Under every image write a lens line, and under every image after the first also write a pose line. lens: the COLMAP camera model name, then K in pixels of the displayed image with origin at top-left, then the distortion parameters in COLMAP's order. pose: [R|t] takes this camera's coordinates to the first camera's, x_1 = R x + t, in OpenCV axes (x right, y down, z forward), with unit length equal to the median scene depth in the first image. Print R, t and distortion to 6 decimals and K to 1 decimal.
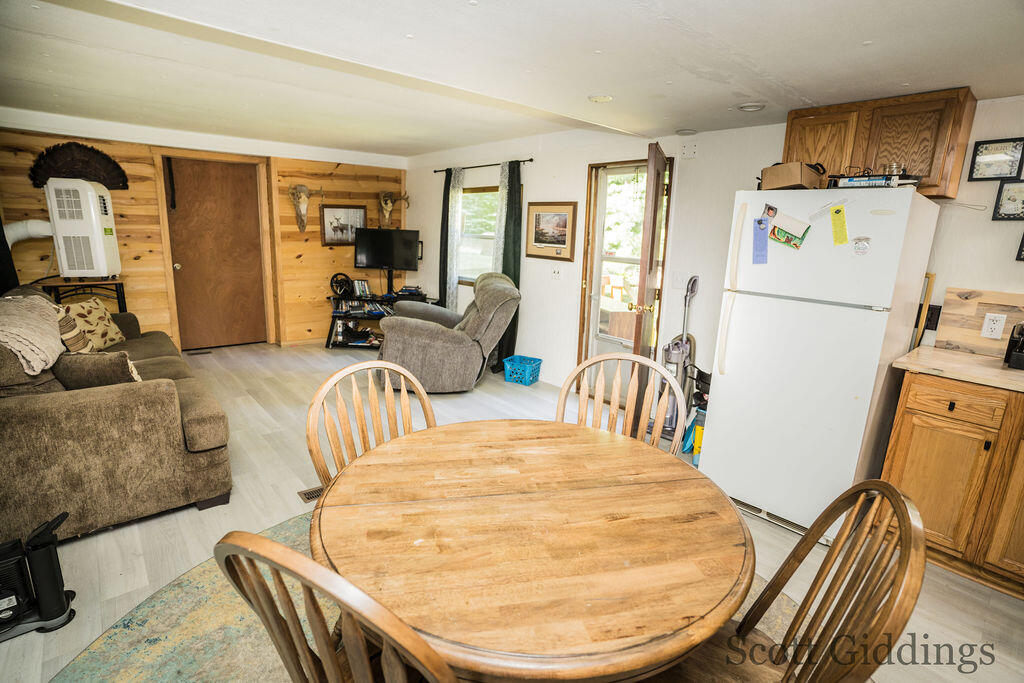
lens RADIAL K [[504.3, 0, 512.0], [0, 504.3, 341.5], [0, 0, 1]] dist [-0.084698, 0.041574]
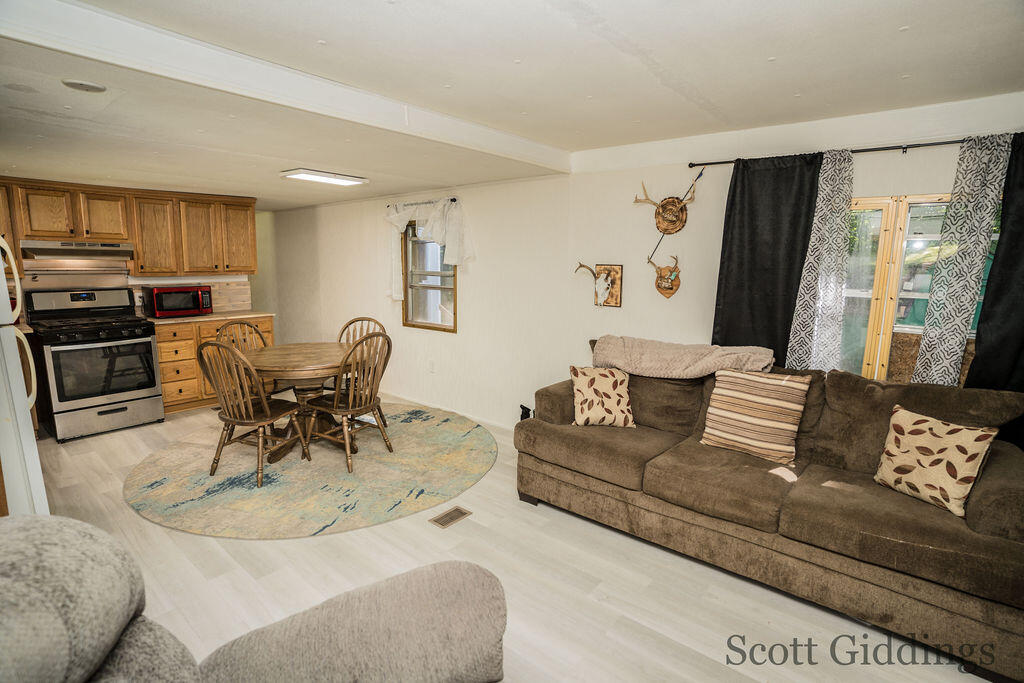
lens RADIAL K [[504.3, 0, 512.0], [0, 504.3, 341.5], [0, 0, 1]] dist [-0.084698, 0.041574]
pose [[-0.985650, -0.023115, -0.167212, -0.177168], [-0.083415, 0.927879, 0.363432, -0.250400], [0.146752, 0.372165, -0.916492, 1.028785]]
